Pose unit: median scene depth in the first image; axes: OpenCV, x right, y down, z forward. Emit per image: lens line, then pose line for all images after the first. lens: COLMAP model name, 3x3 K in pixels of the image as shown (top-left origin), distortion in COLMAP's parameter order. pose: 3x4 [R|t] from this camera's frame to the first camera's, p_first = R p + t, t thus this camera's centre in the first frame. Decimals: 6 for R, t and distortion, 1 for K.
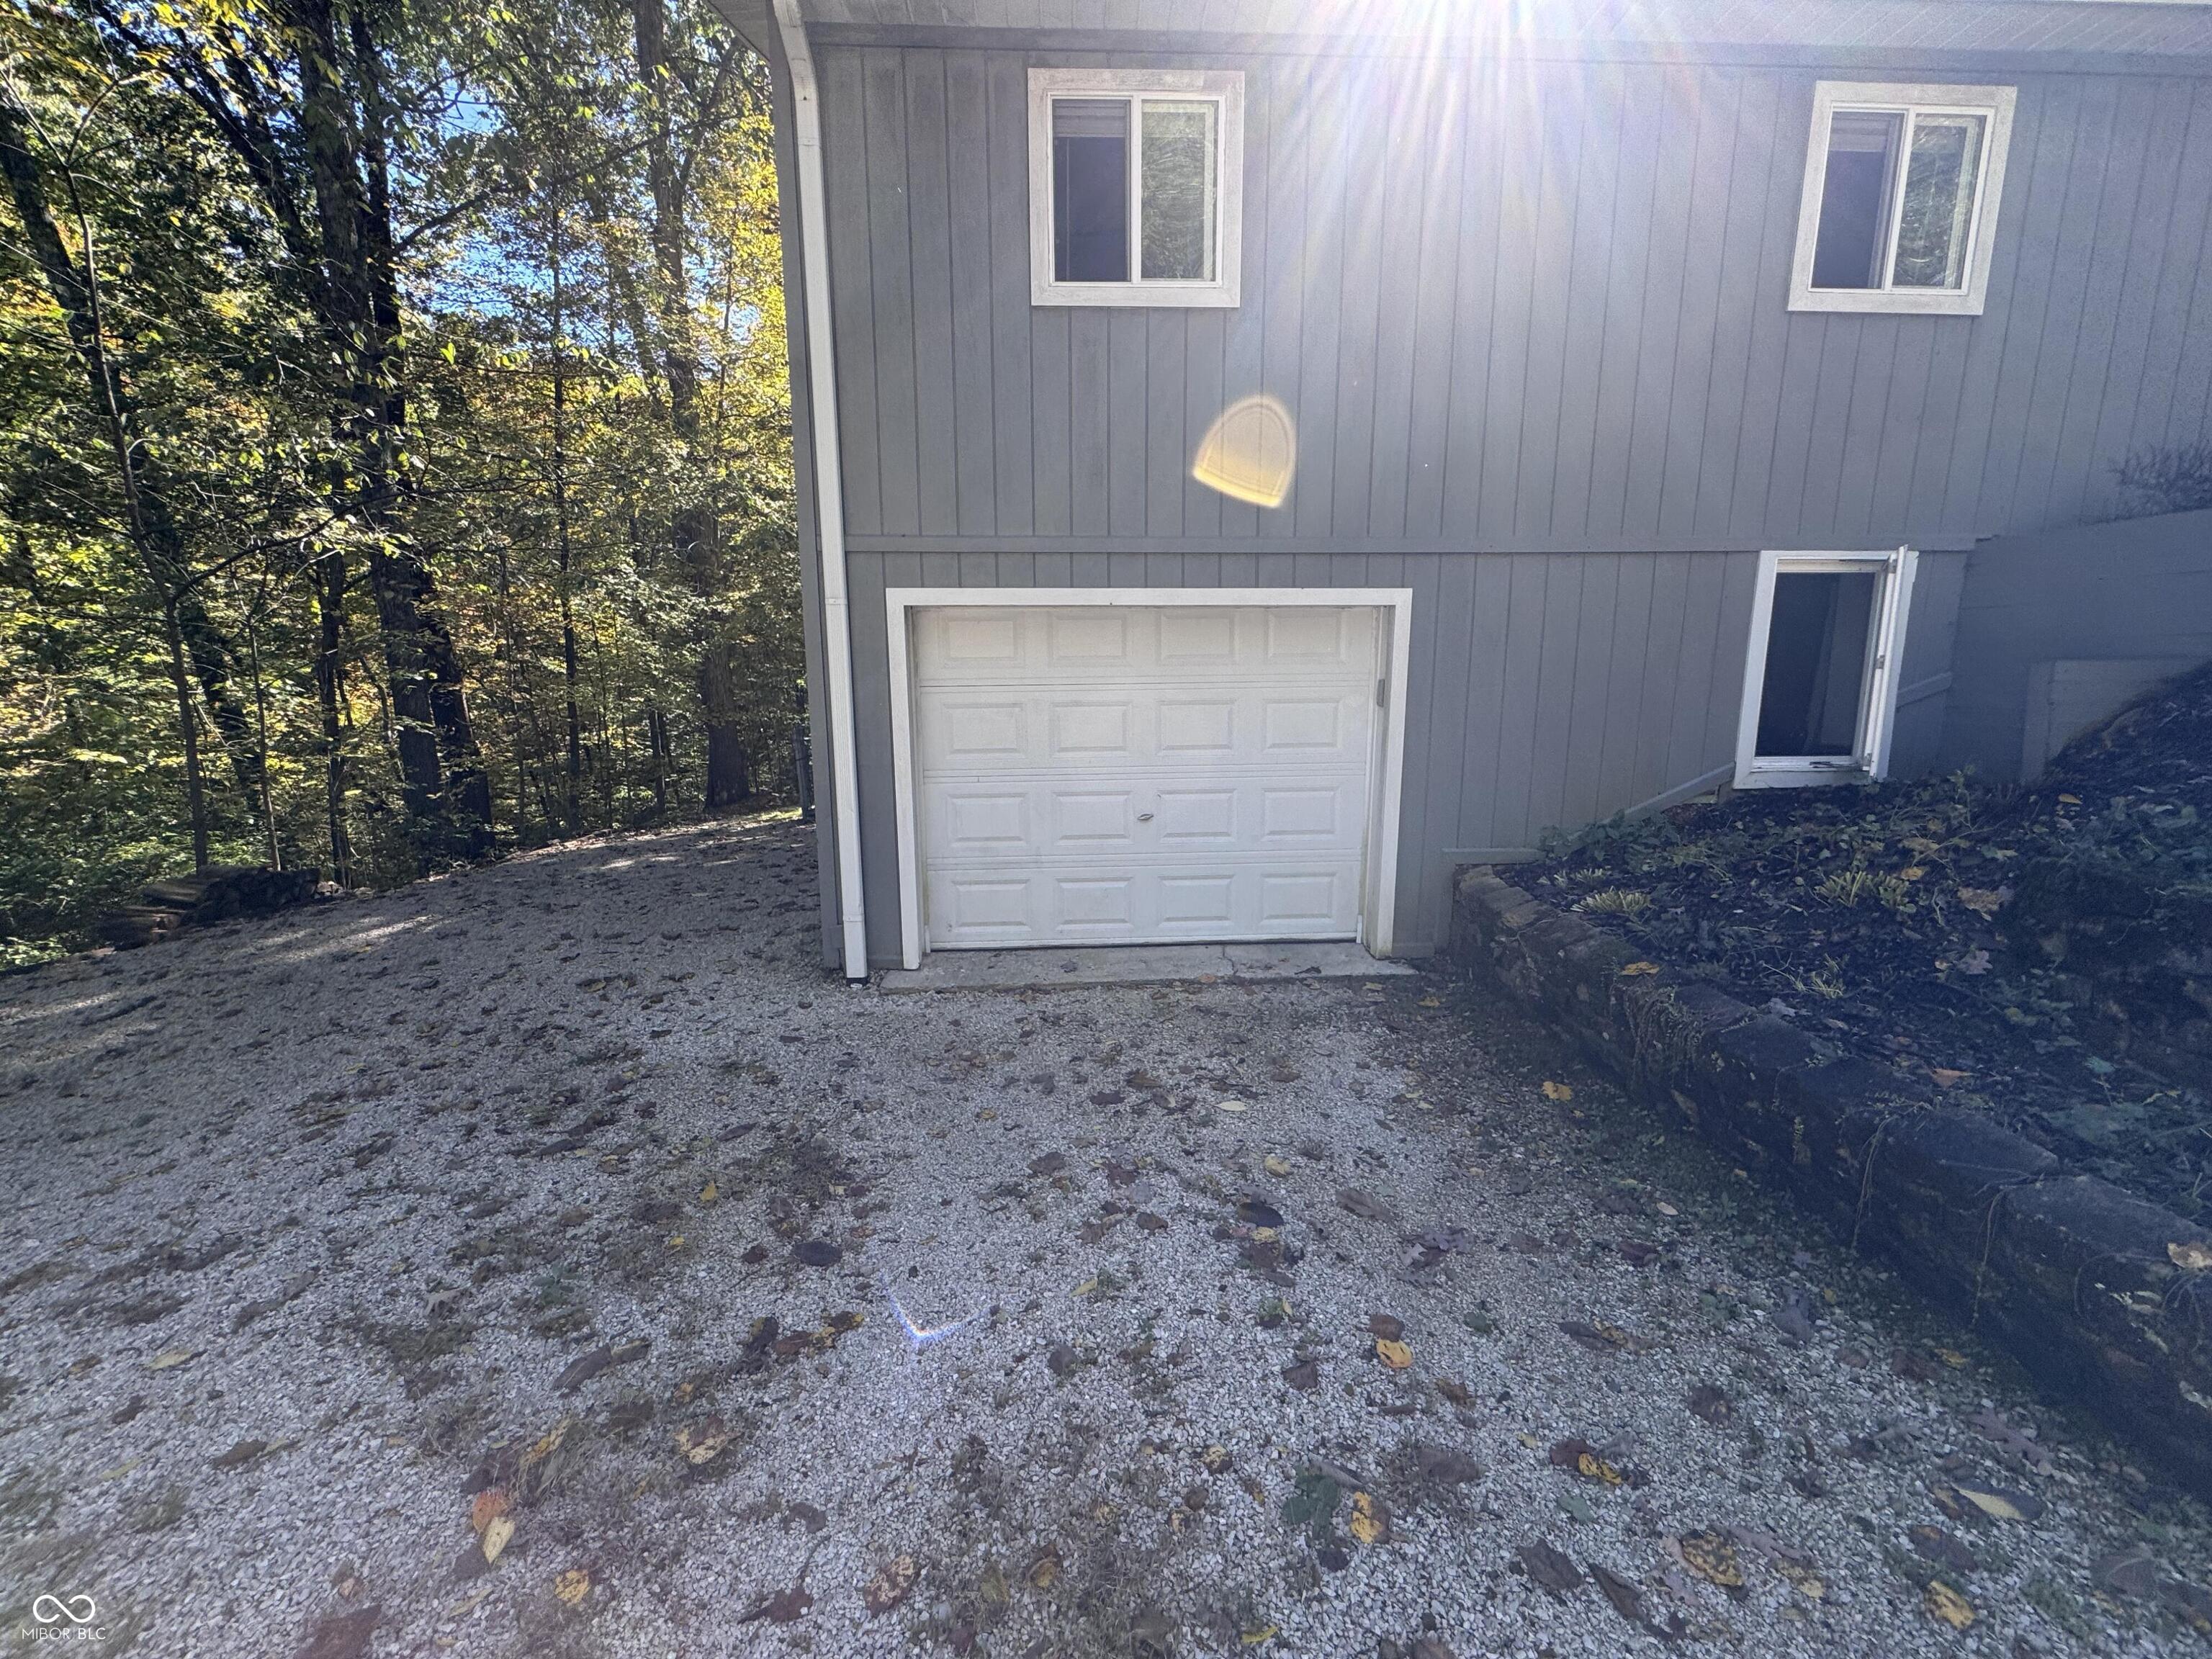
lens RADIAL K [[881.0, 0, 1104.9], [0, 881.0, 831.9], [0, 0, 1]] dist [-0.003484, 0.000649]
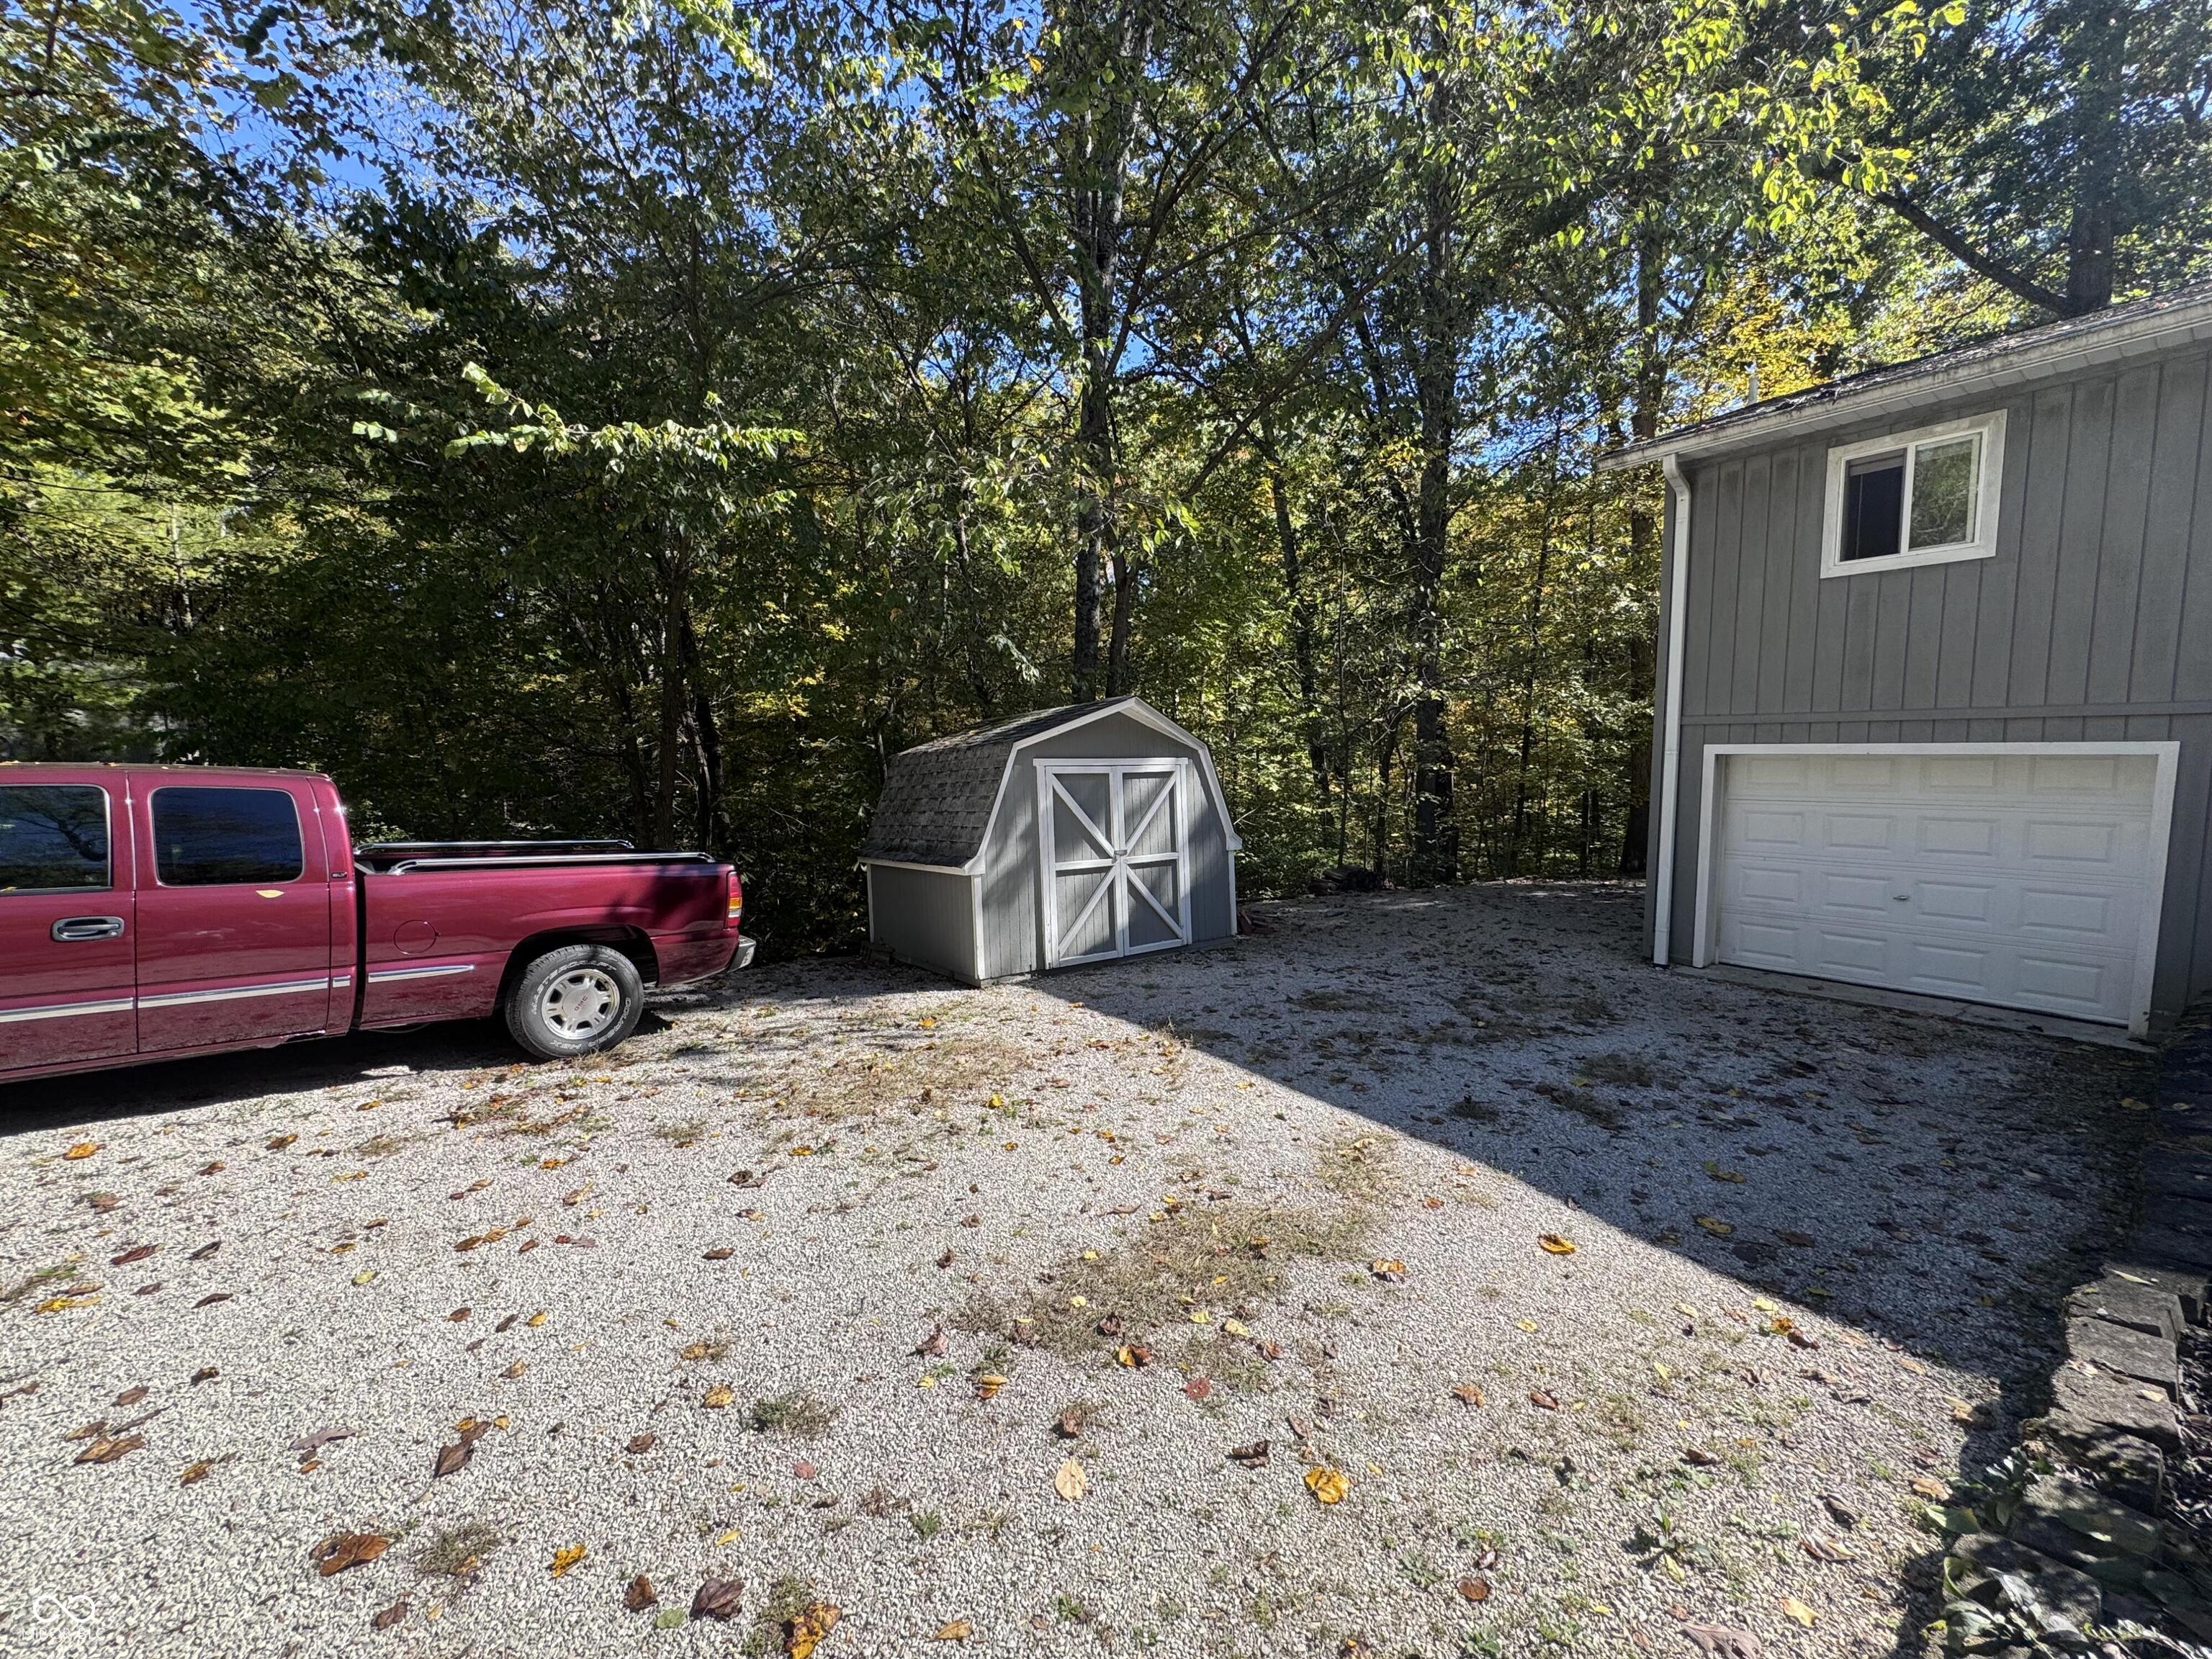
lens RADIAL K [[881.0, 0, 1101.0], [0, 881.0, 828.2], [0, 0, 1]] dist [-0.003484, 0.000649]
pose [[0.553706, 0.074212, -0.829399, 0.408627], [-0.139030, 0.990279, -0.004210, 0.047071], [0.821024, 0.117643, 0.558641, -0.702933]]
